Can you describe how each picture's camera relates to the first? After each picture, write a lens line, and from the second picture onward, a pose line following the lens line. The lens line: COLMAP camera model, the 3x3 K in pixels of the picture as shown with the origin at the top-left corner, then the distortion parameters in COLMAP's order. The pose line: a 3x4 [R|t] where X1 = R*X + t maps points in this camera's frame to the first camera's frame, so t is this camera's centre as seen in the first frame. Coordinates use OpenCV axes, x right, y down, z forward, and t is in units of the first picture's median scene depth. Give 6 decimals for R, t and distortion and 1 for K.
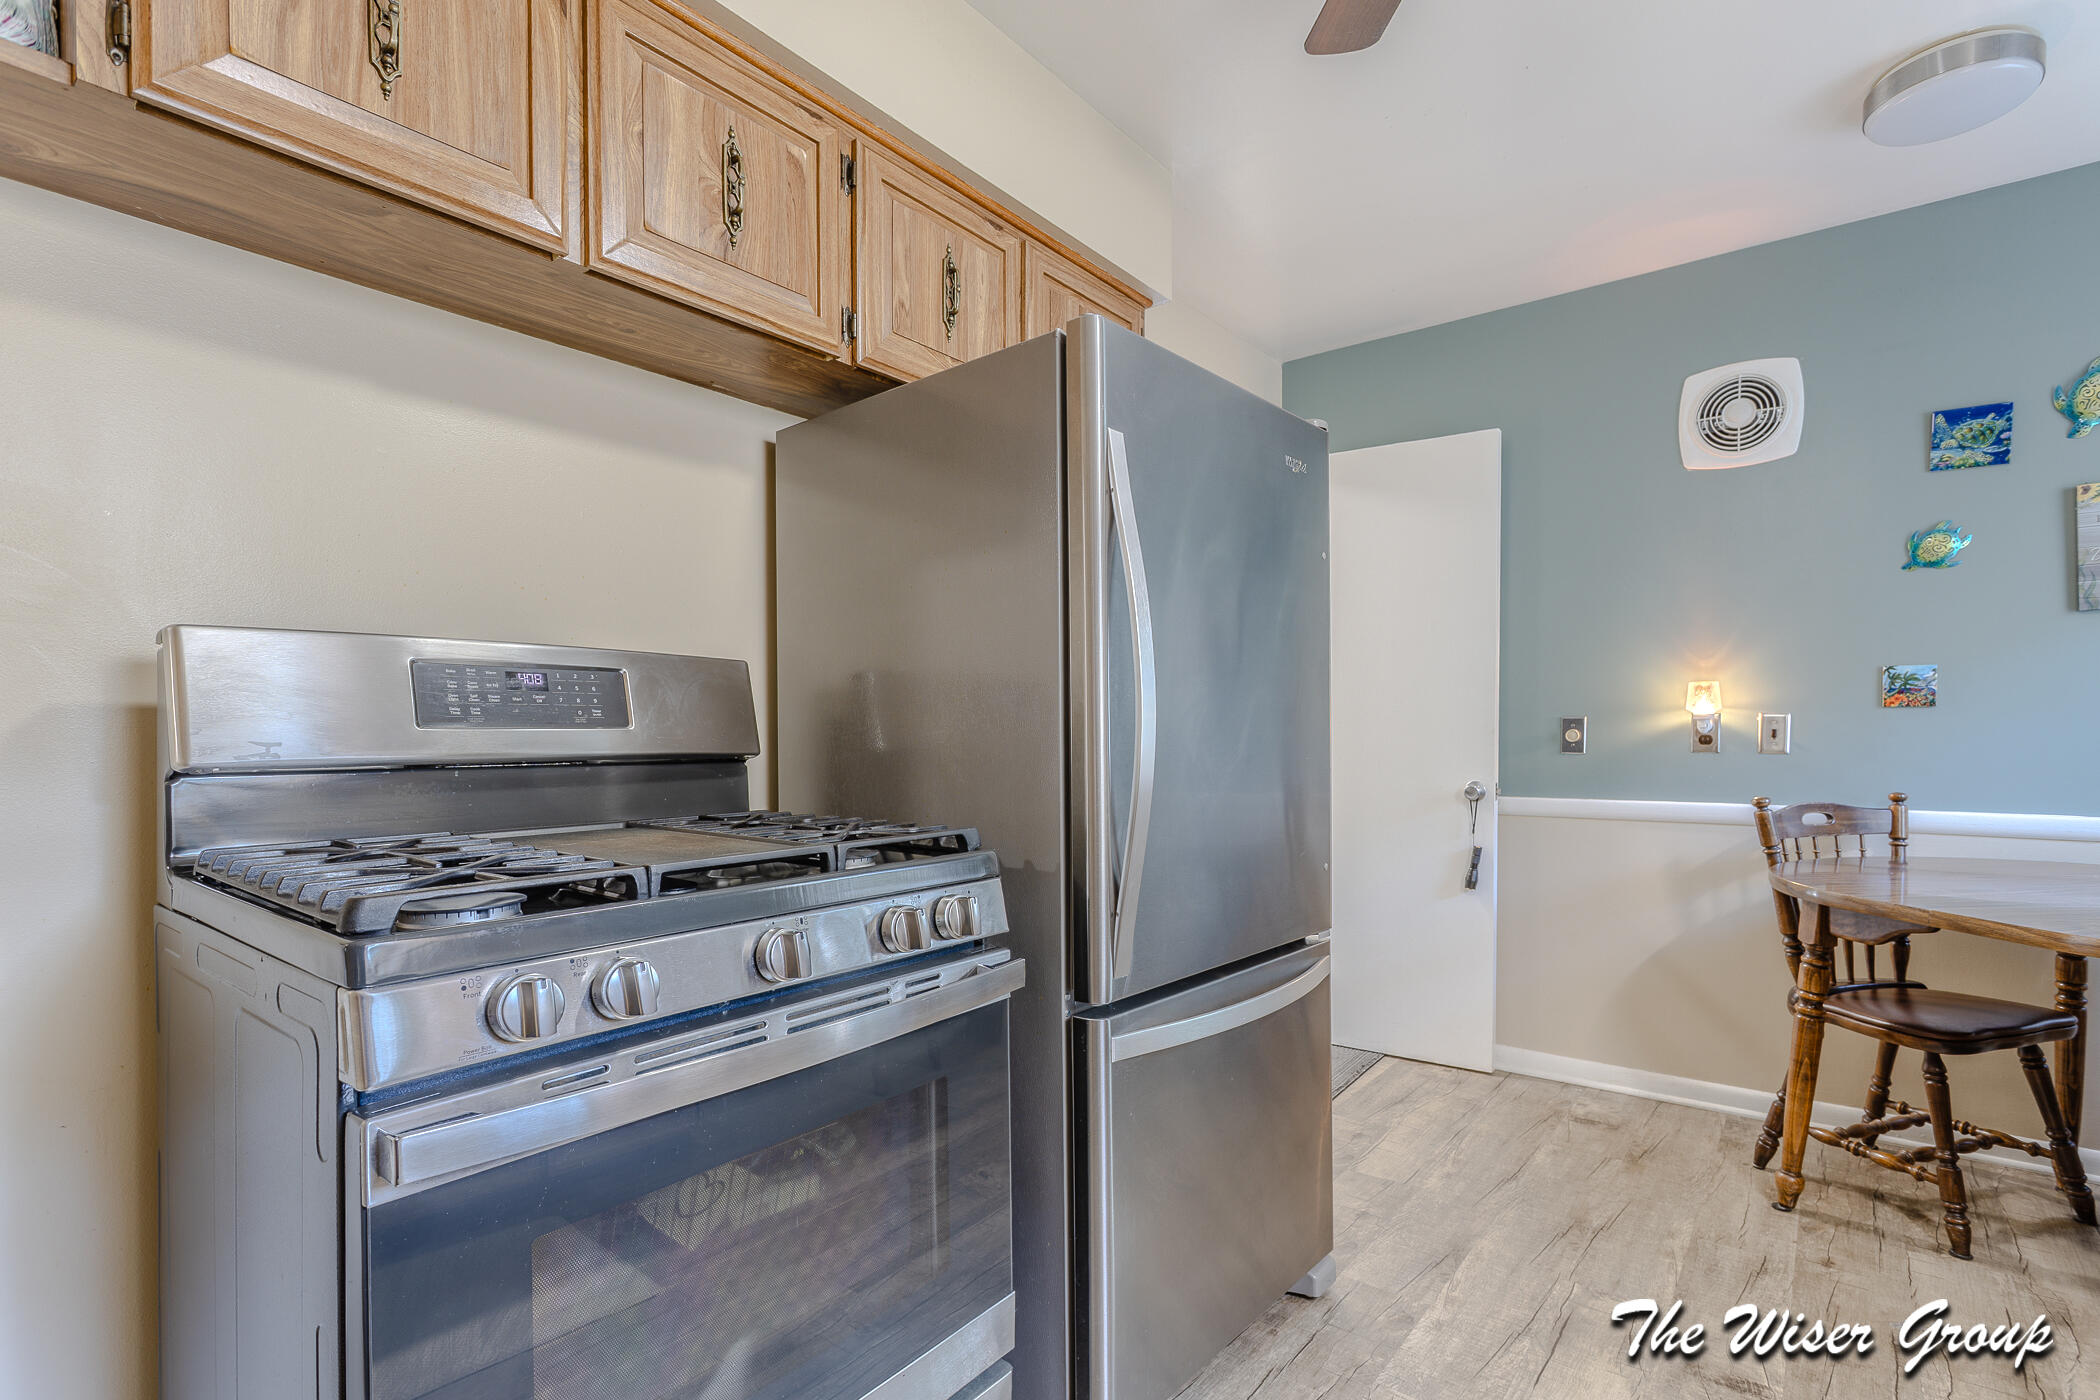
lens RADIAL K [[1004.2, 0, 1072.5], [0, 1004.2, 744.9], [0, 0, 1]] dist [0.001199, 0.000056]
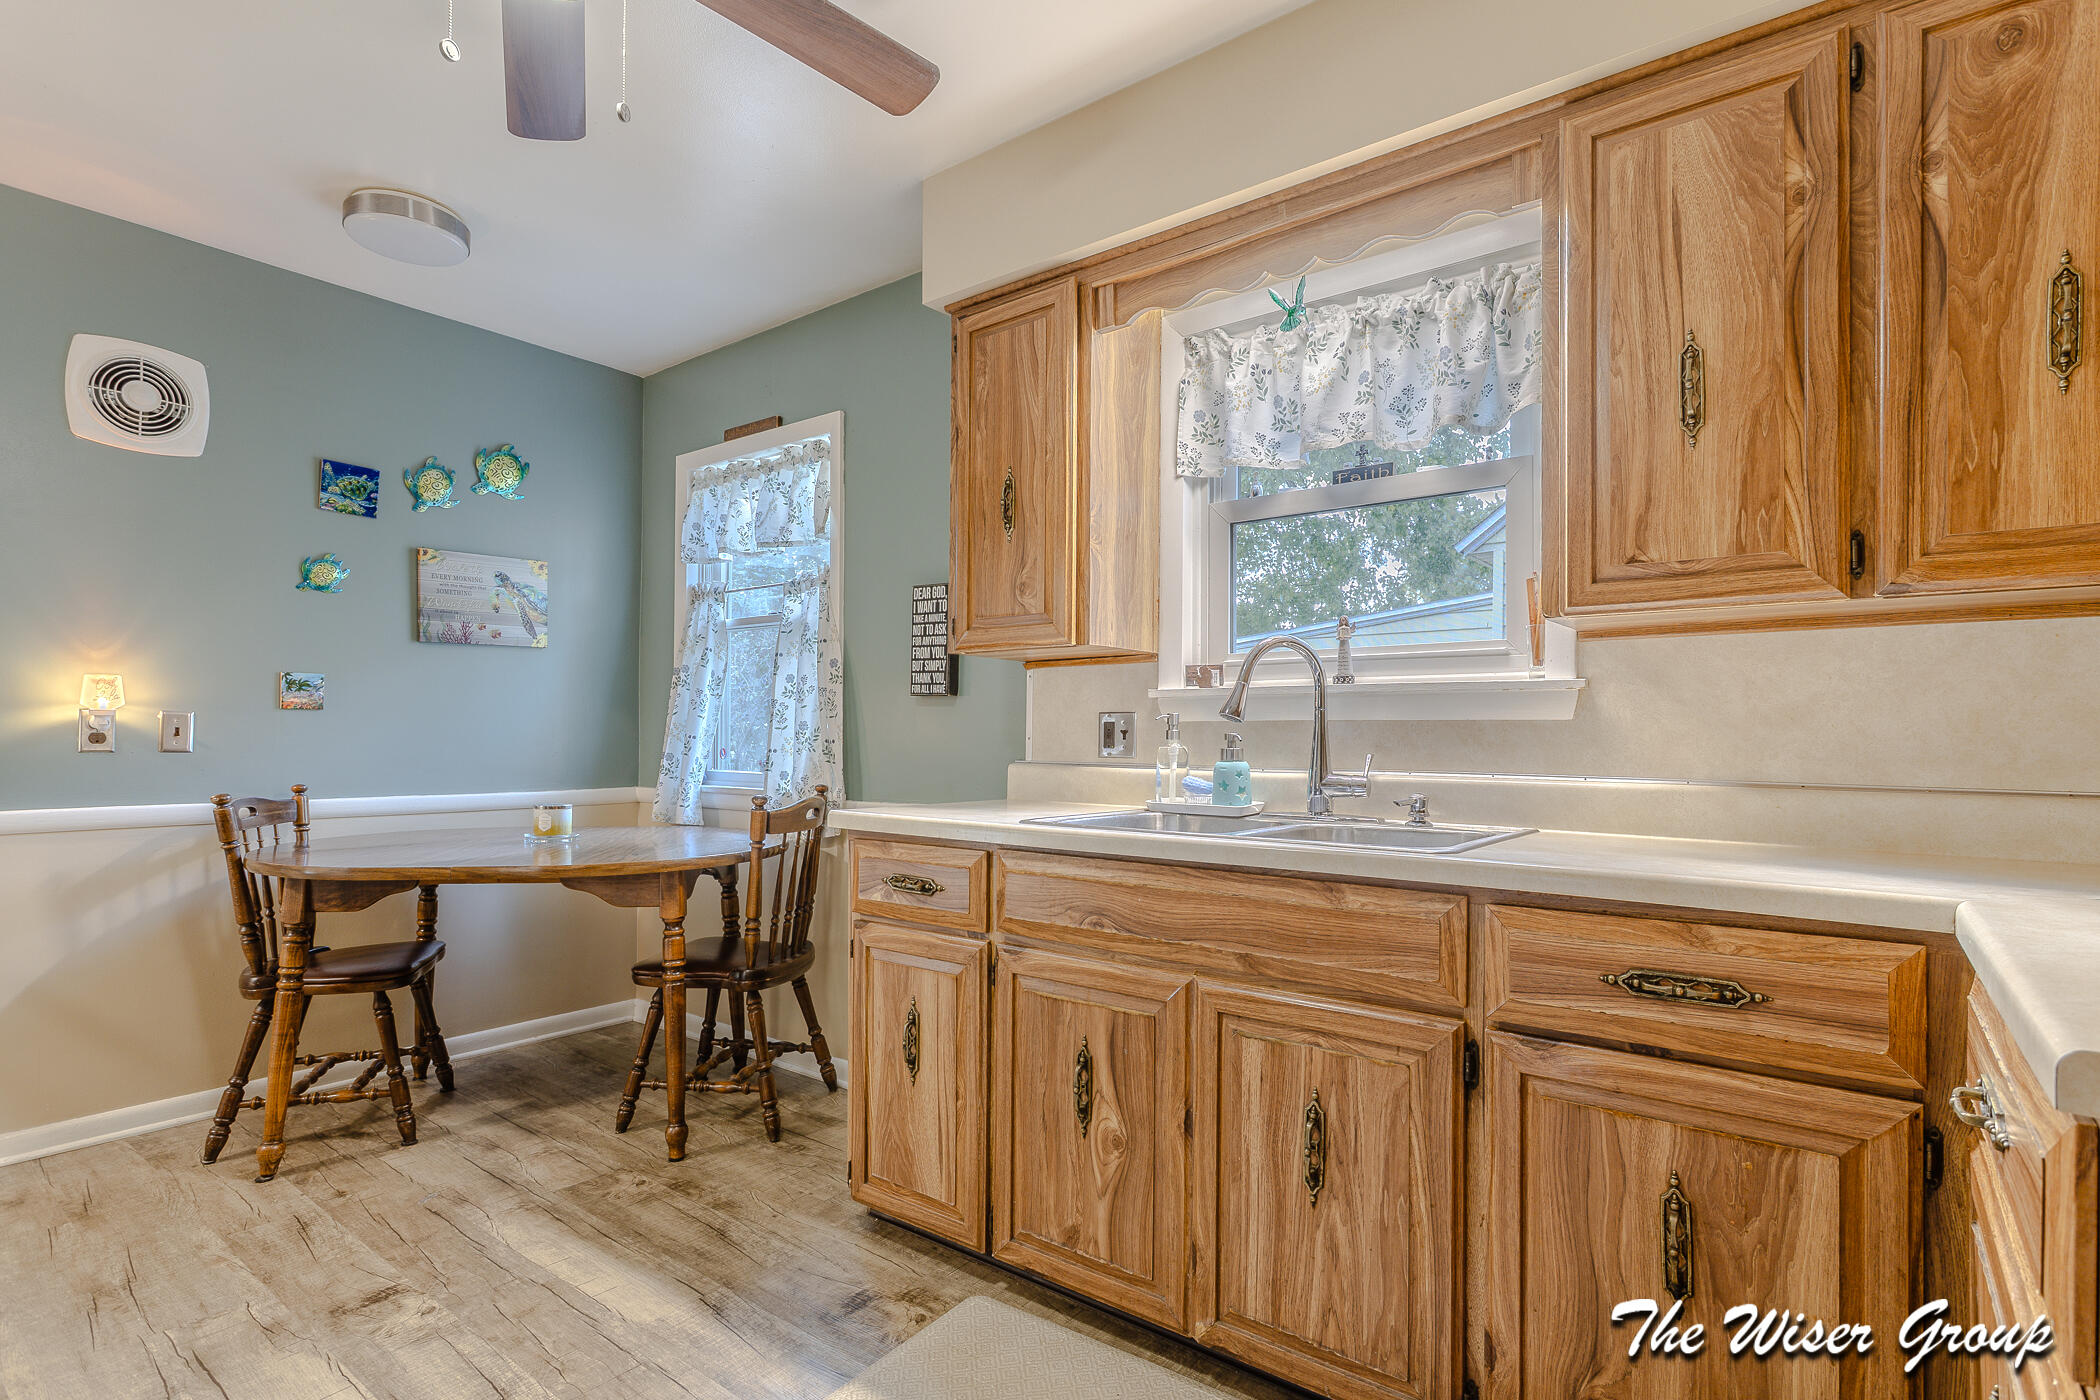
lens RADIAL K [[1039.0, 0, 1060.9], [0, 1039.0, 724.6], [0, 0, 1]] dist [0.001517, 0.001250]
pose [[-0.001612, 0.012605, 0.999919, -0.360328], [0.005275, 0.999907, -0.012596, -0.001042], [-0.999985, 0.005254, -0.001678, 0.142673]]
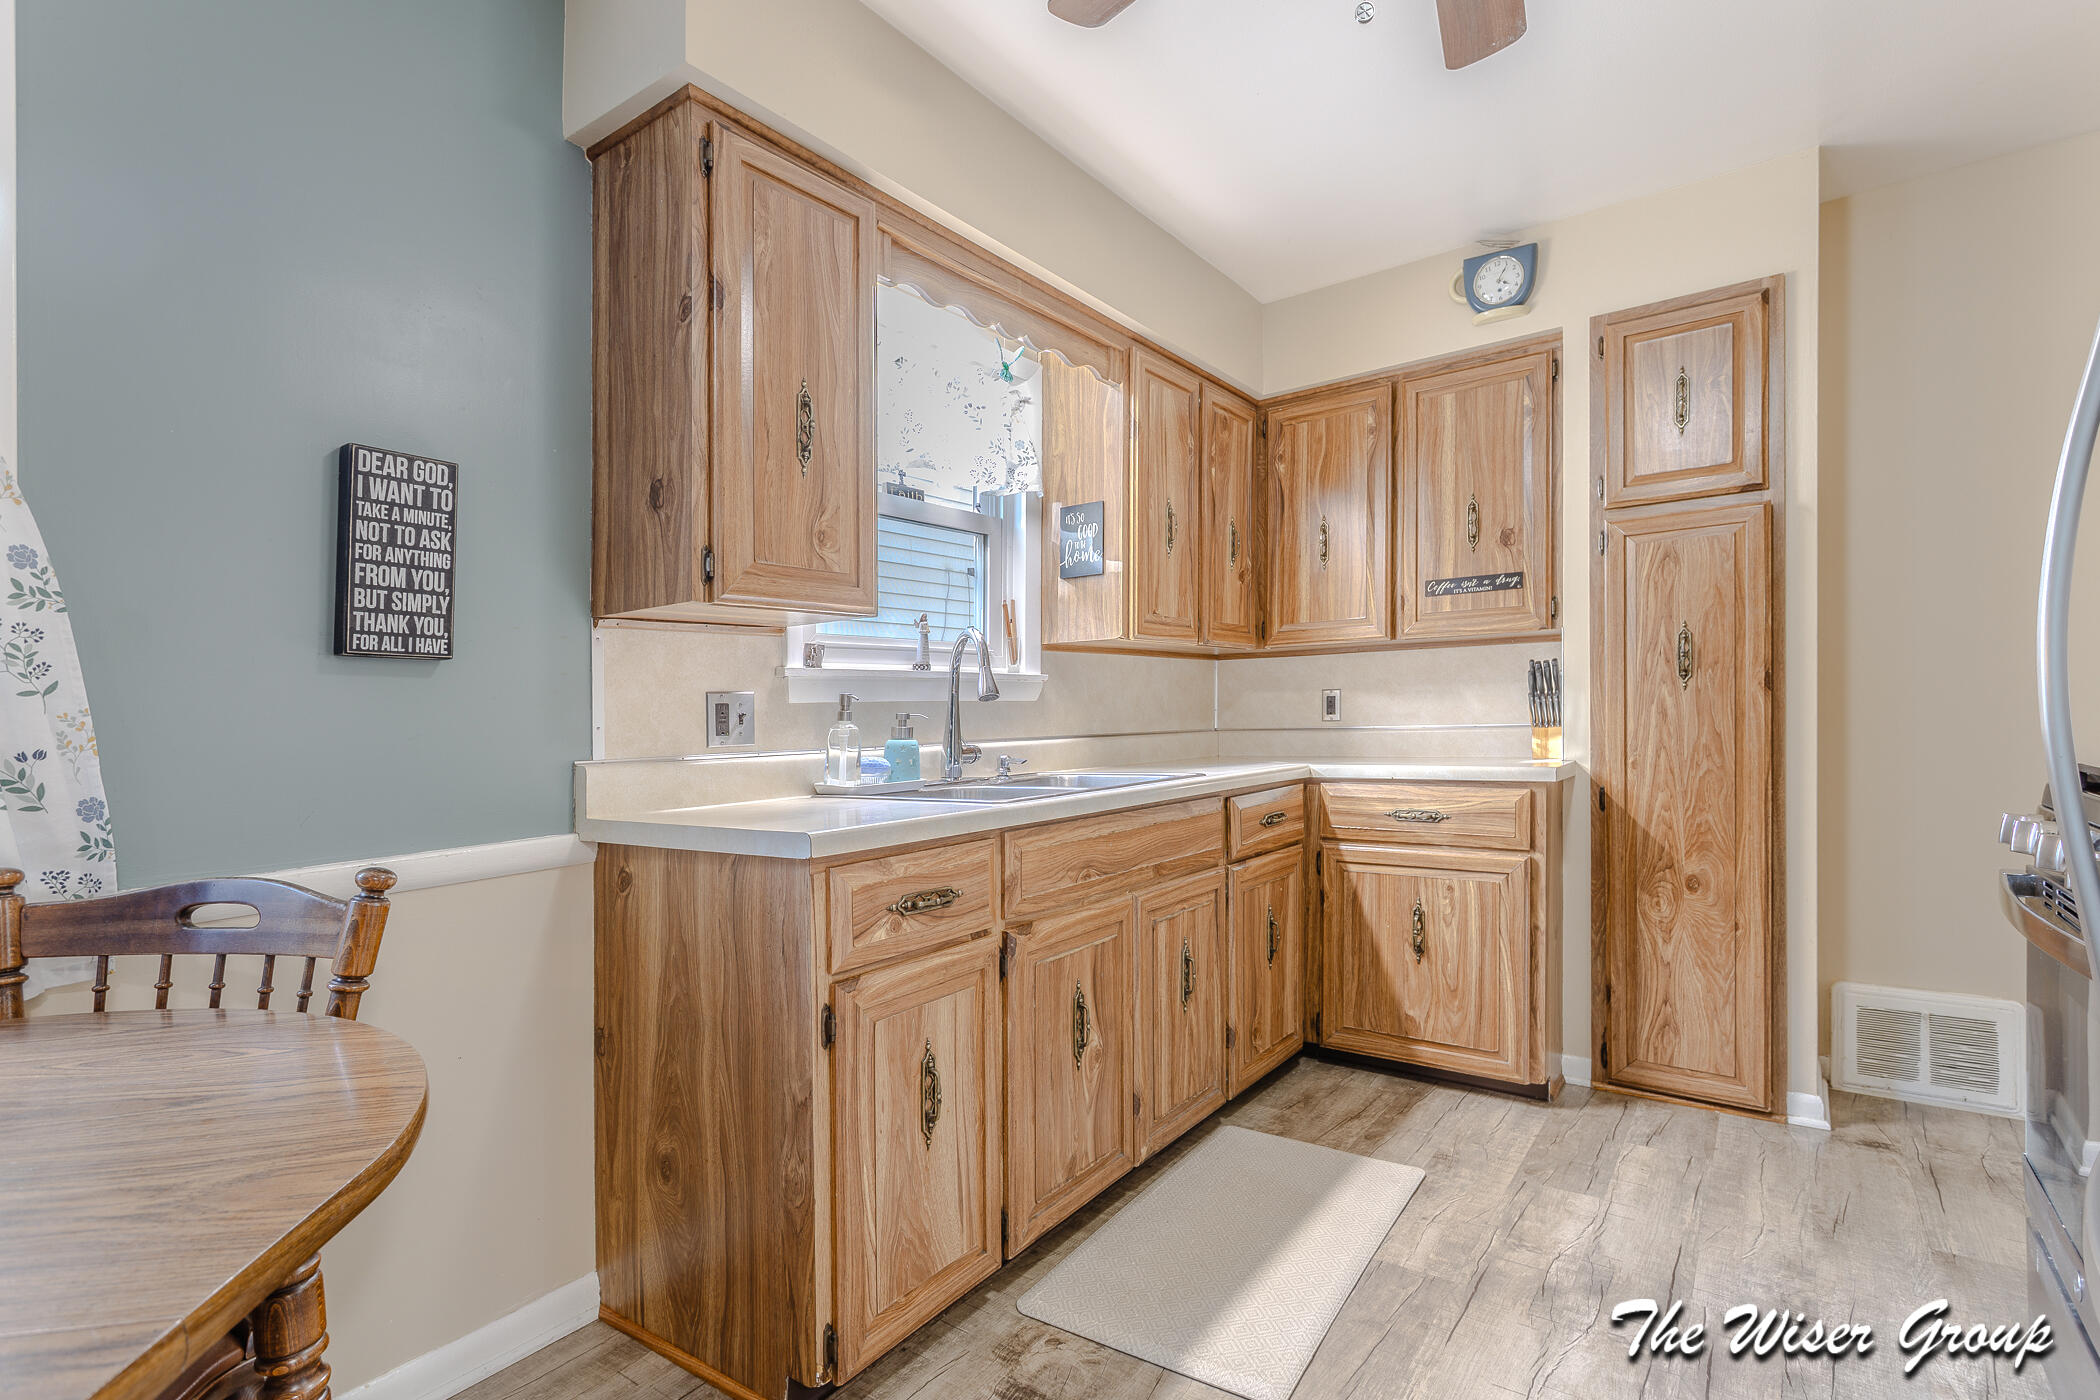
lens RADIAL K [[1004.2, 0, 1072.5], [0, 1004.2, 744.9], [0, 0, 1]] dist [0.001199, 0.000056]
pose [[-0.998605, 0.029970, -0.043468, 0.425913], [0.028143, 0.998719, 0.042049, -0.009286], [0.044672, 0.040767, -0.998170, 0.926619]]
